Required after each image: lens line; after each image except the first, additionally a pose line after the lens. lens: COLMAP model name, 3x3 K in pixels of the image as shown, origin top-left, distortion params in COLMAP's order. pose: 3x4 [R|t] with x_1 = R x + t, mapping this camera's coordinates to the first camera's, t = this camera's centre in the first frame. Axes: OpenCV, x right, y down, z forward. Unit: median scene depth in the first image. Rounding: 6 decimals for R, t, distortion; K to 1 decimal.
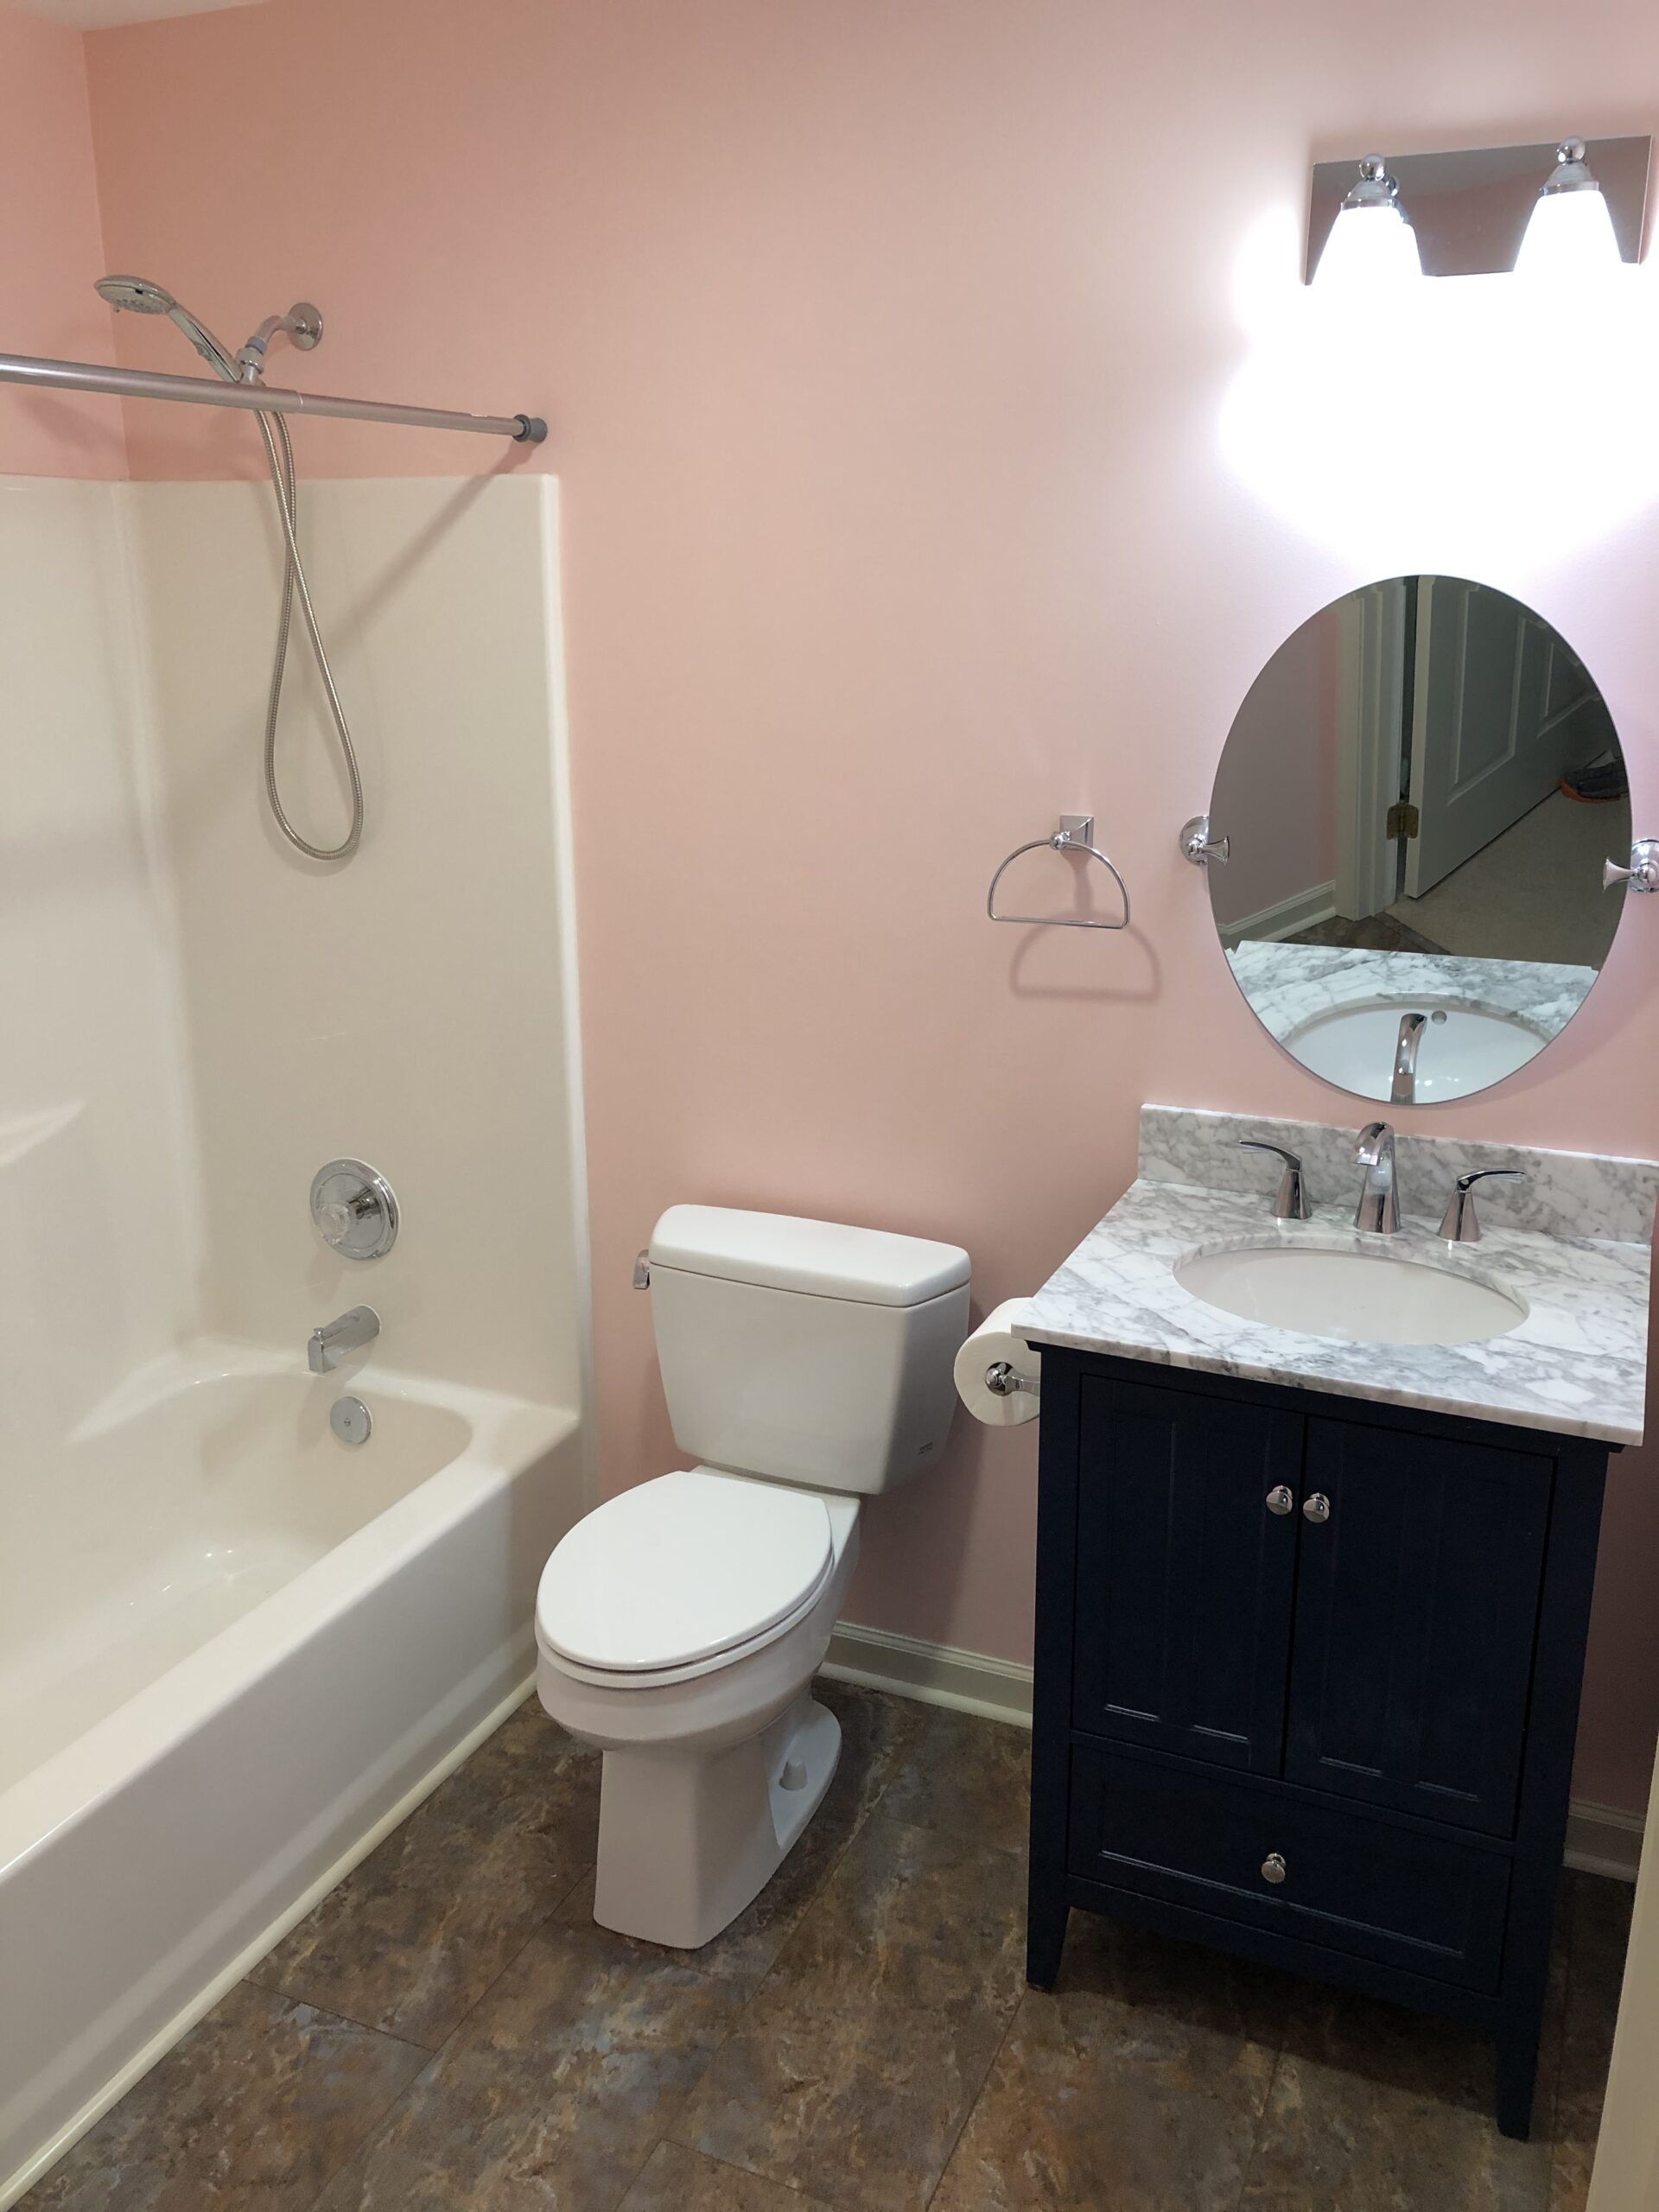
lens RADIAL K [[1786.8, 0, 848.5], [0, 1786.8, 1084.8], [0, 0, 1]] dist [0.047793, -0.089212]
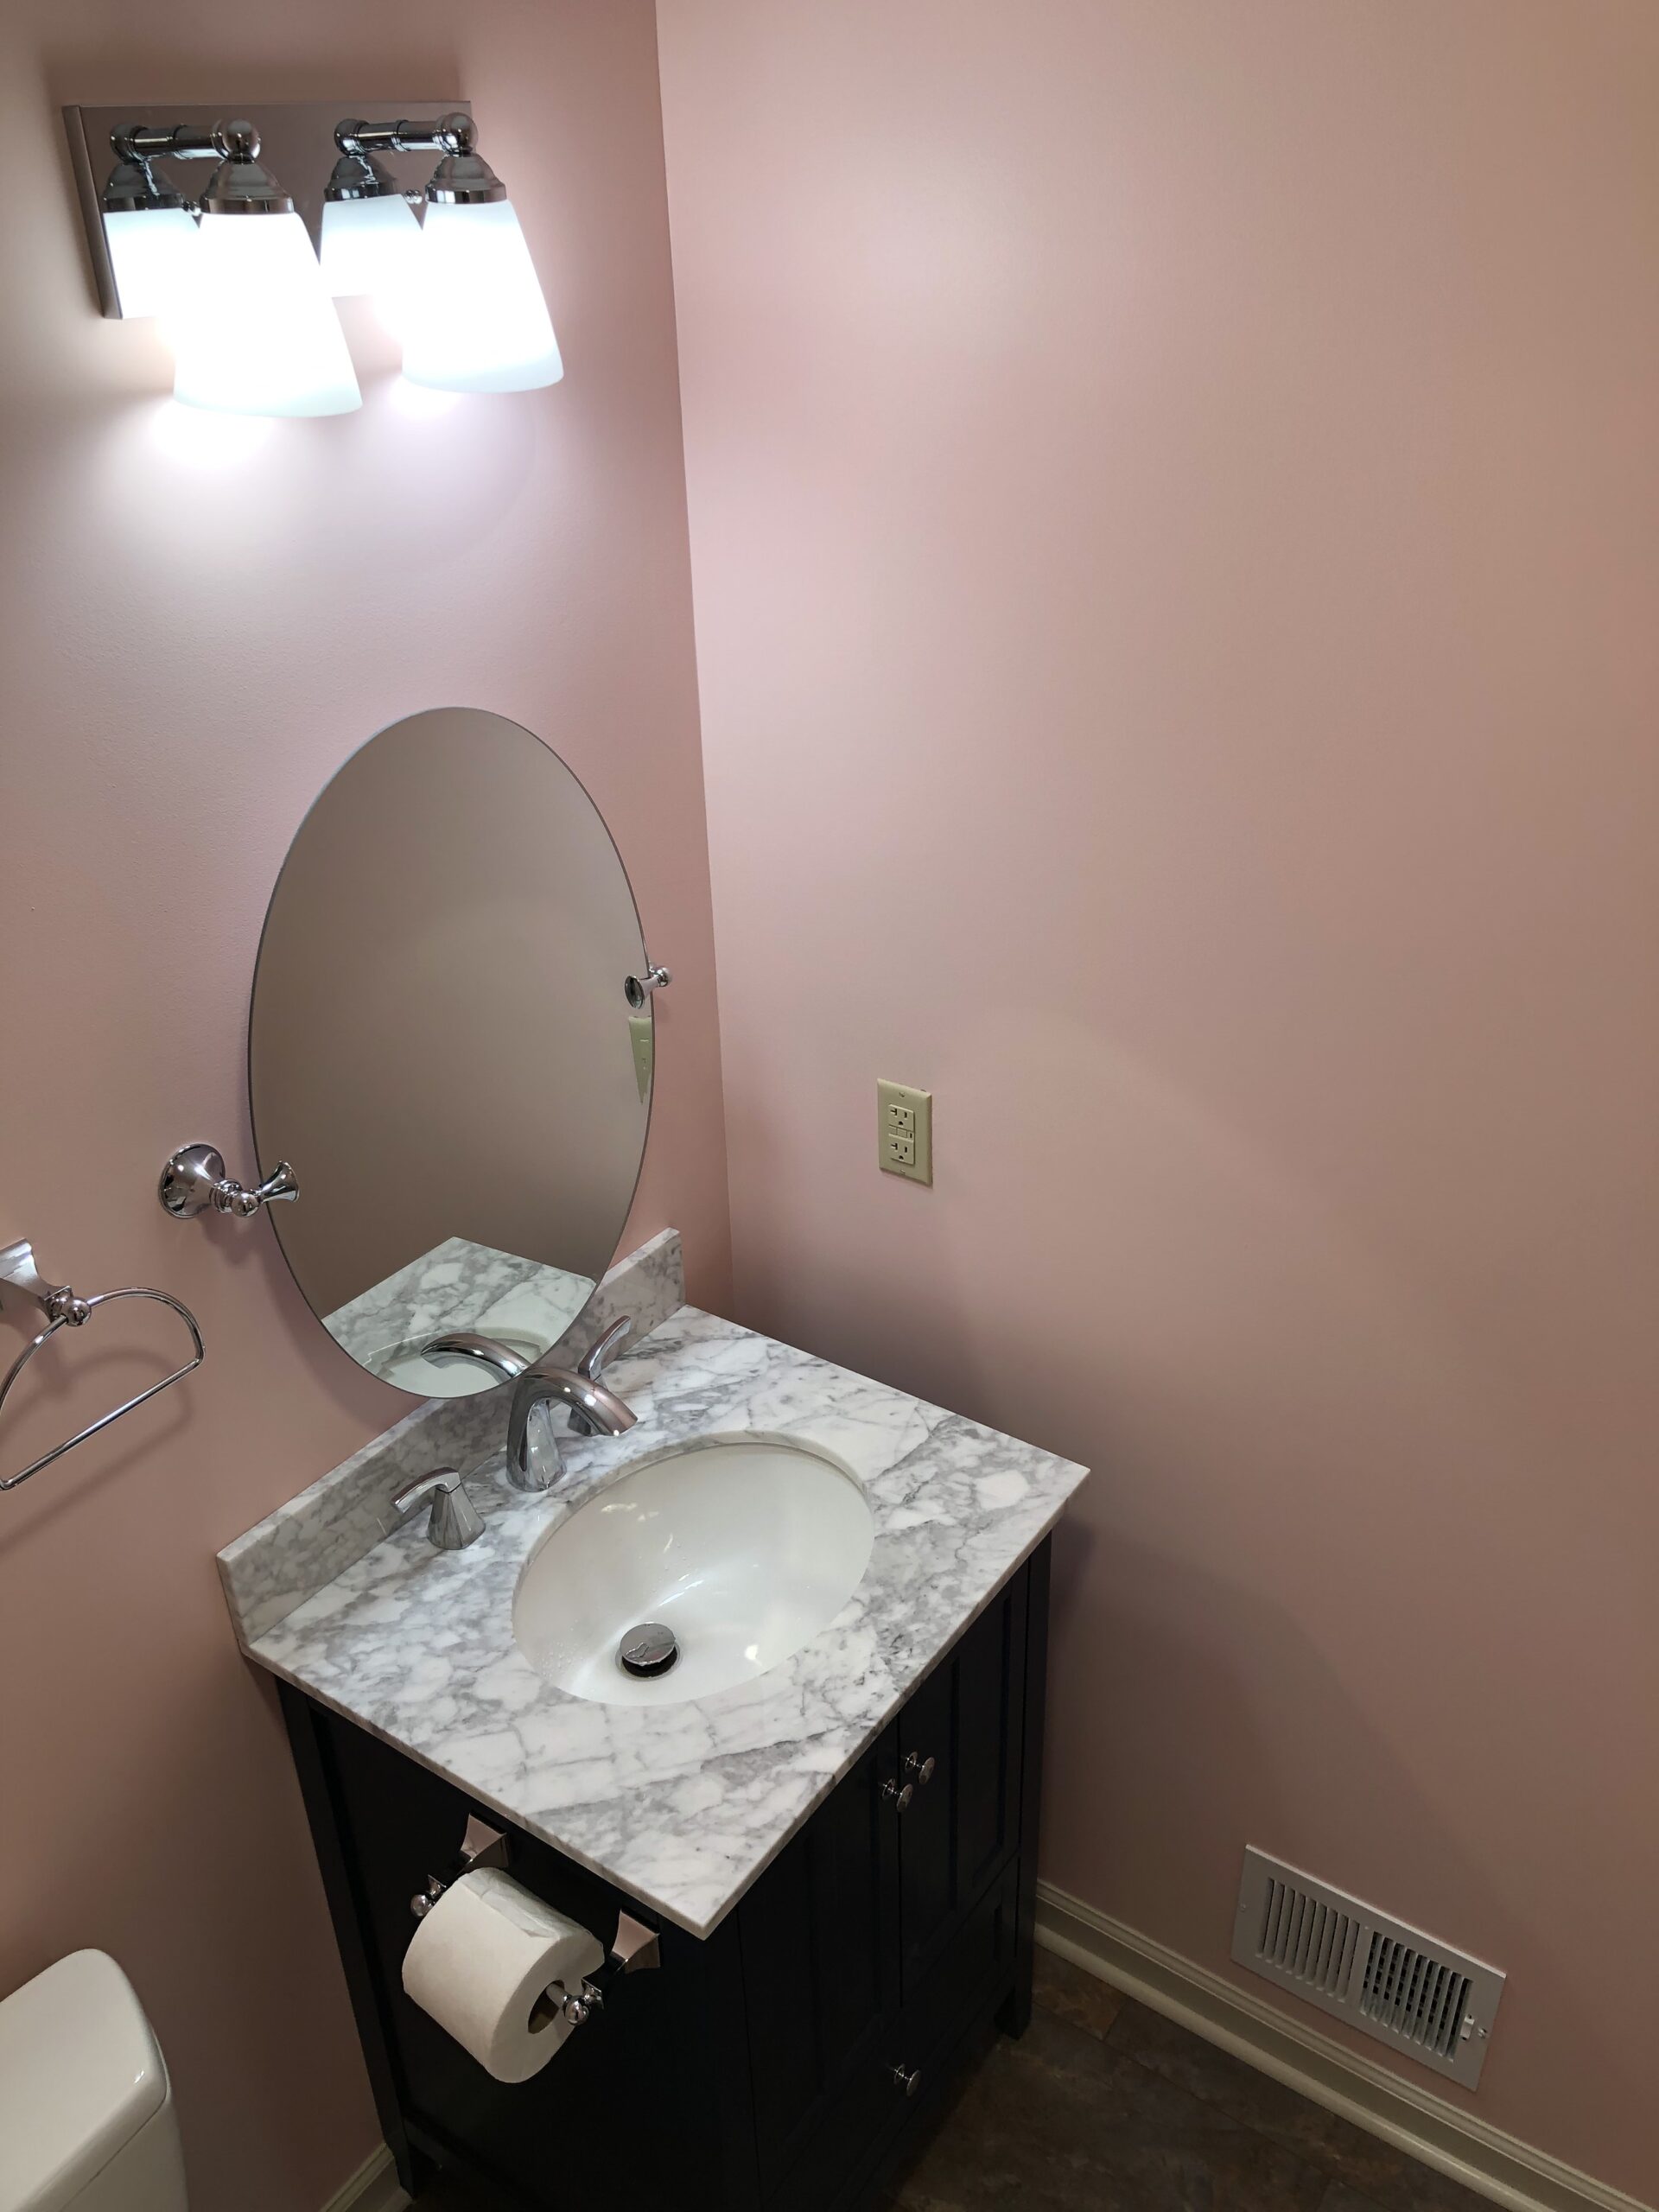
lens RADIAL K [[1807.4, 0, 829.5], [0, 1807.4, 1106.0], [0, 0, 1]] dist [0.052290, -0.062897]
pose [[0.195995, -0.481004, 0.854530, -0.320307], [0.299955, 0.859069, 0.414762, -0.384211], [-0.933602, 0.175029, 0.312652, 0.607670]]
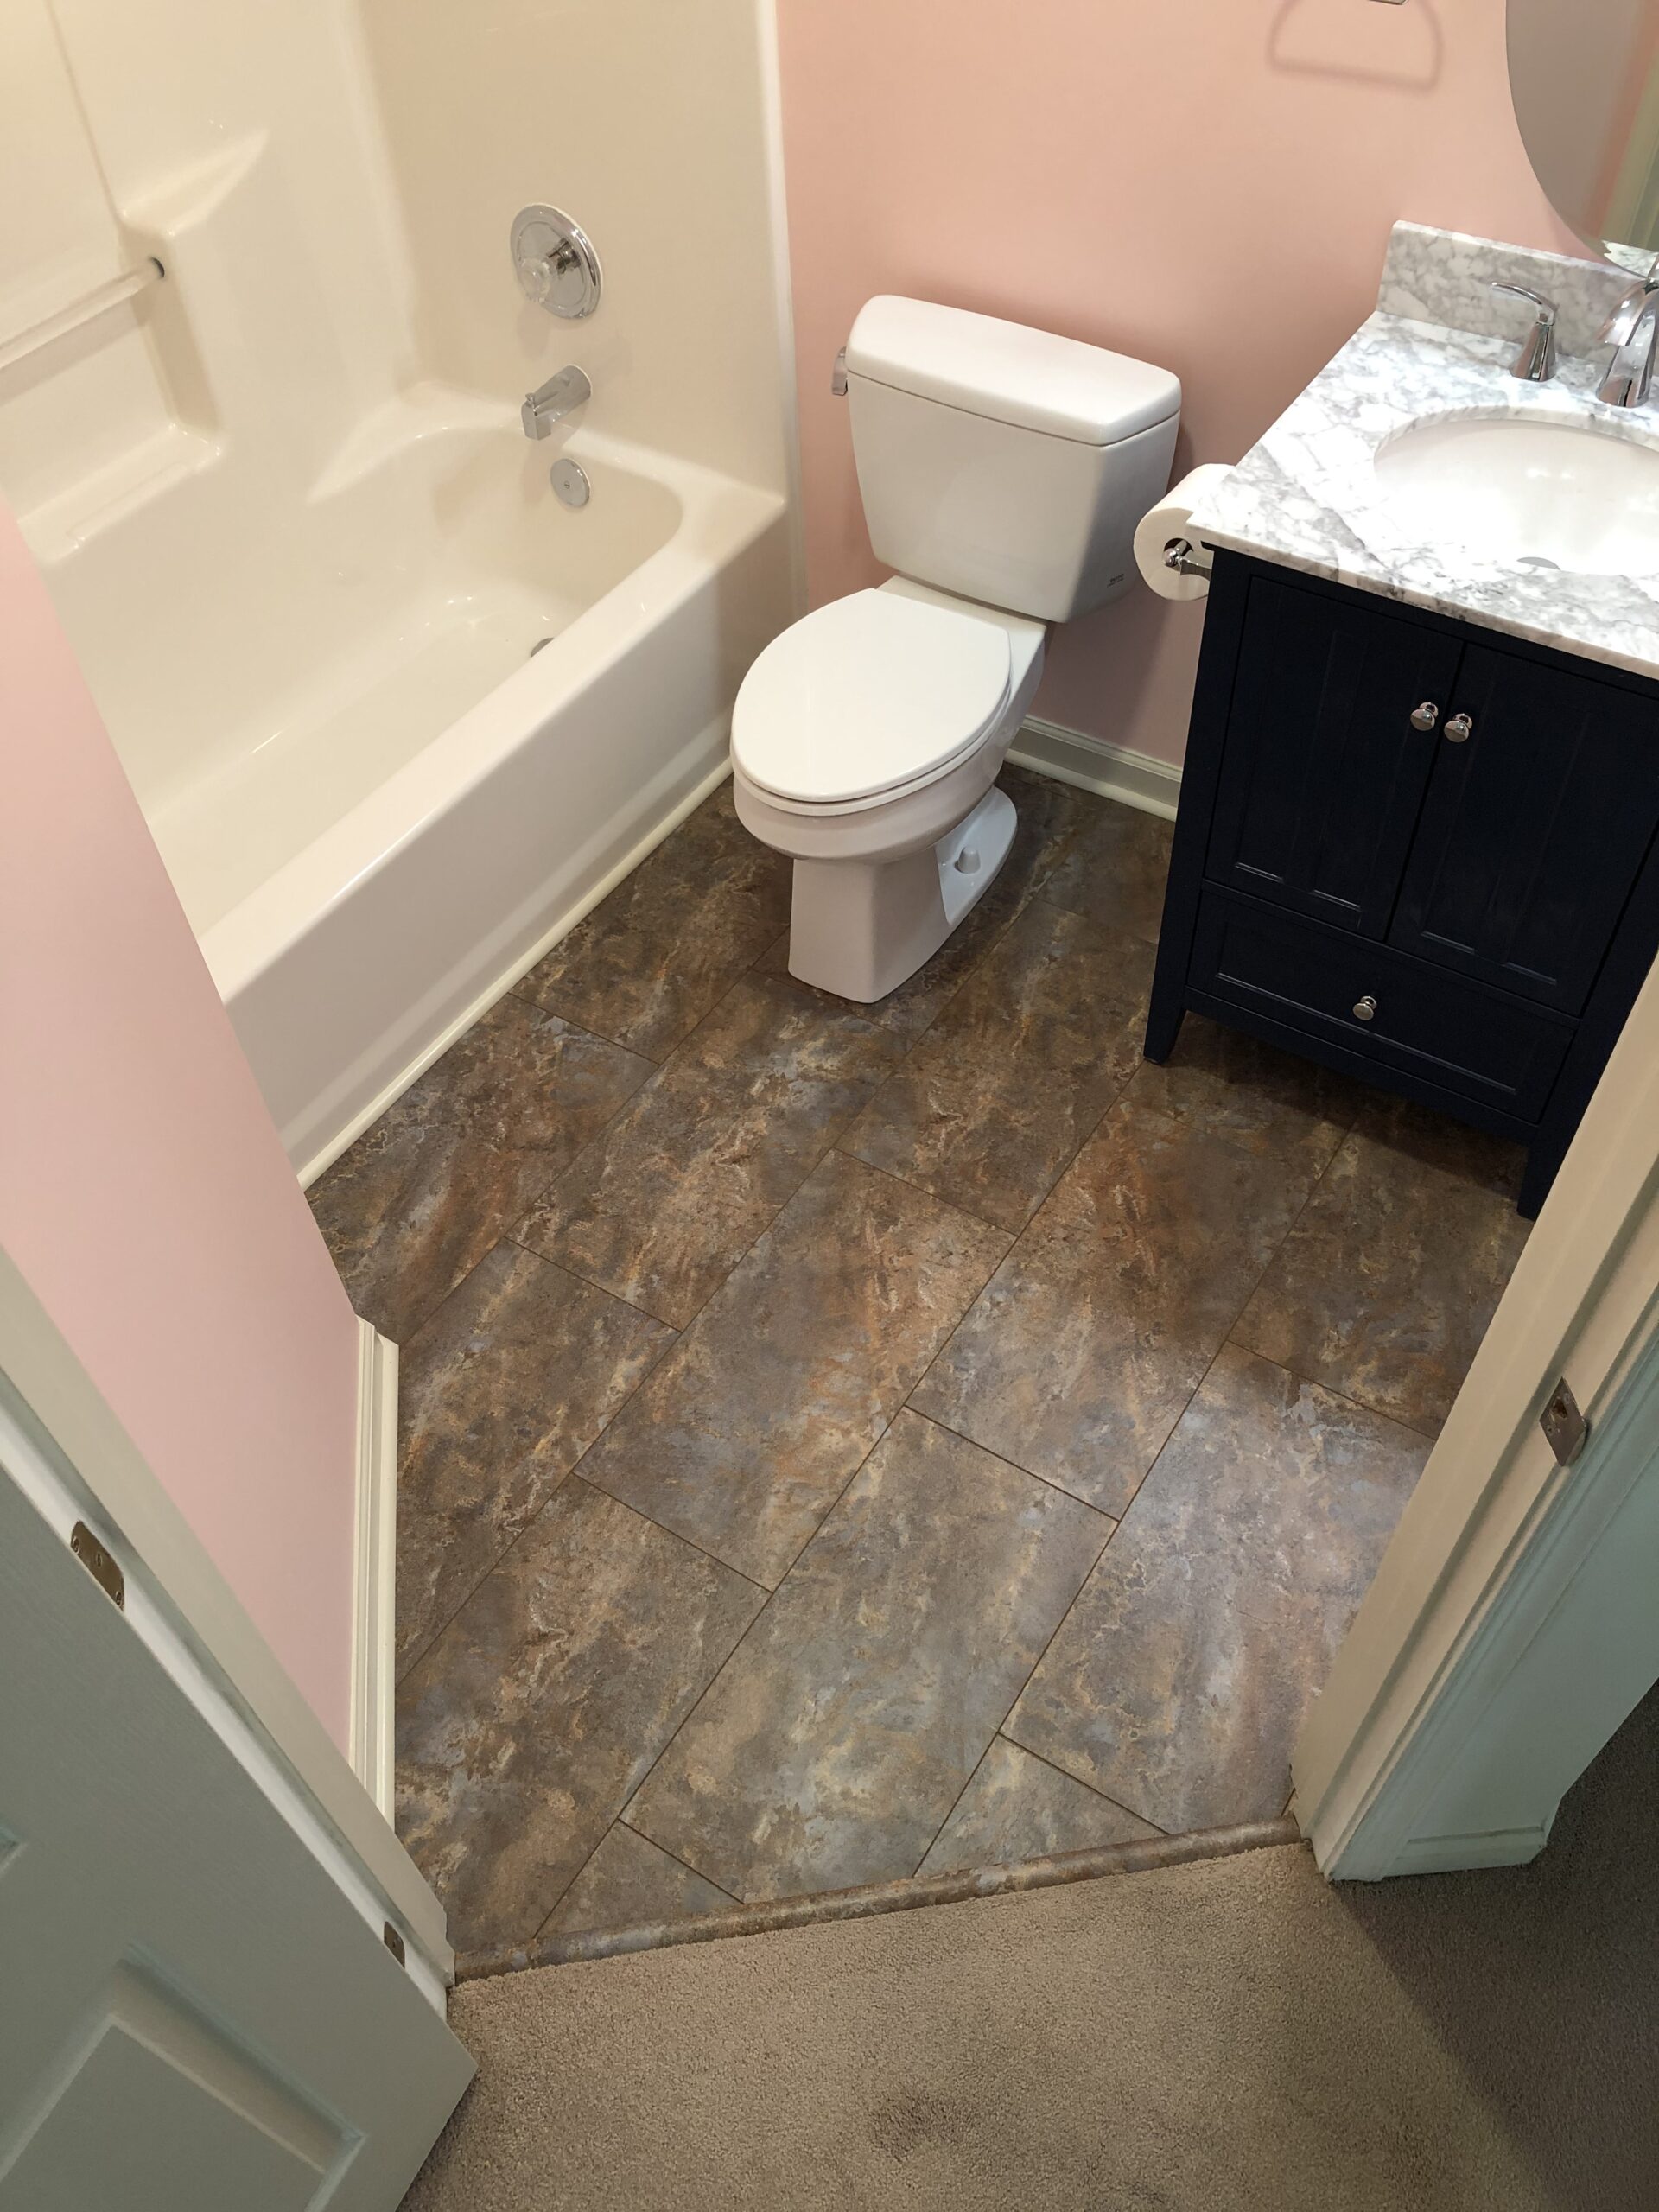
lens RADIAL K [[1807.4, 0, 829.5], [0, 1807.4, 1106.0], [0, 0, 1]] dist [0.052290, -0.062897]
pose [[0.987088, 0.097910, -0.126770, 0.050129], [-0.009564, 0.826045, 0.563523, -0.149294], [0.159892, -0.555034, 0.816316, -0.030141]]
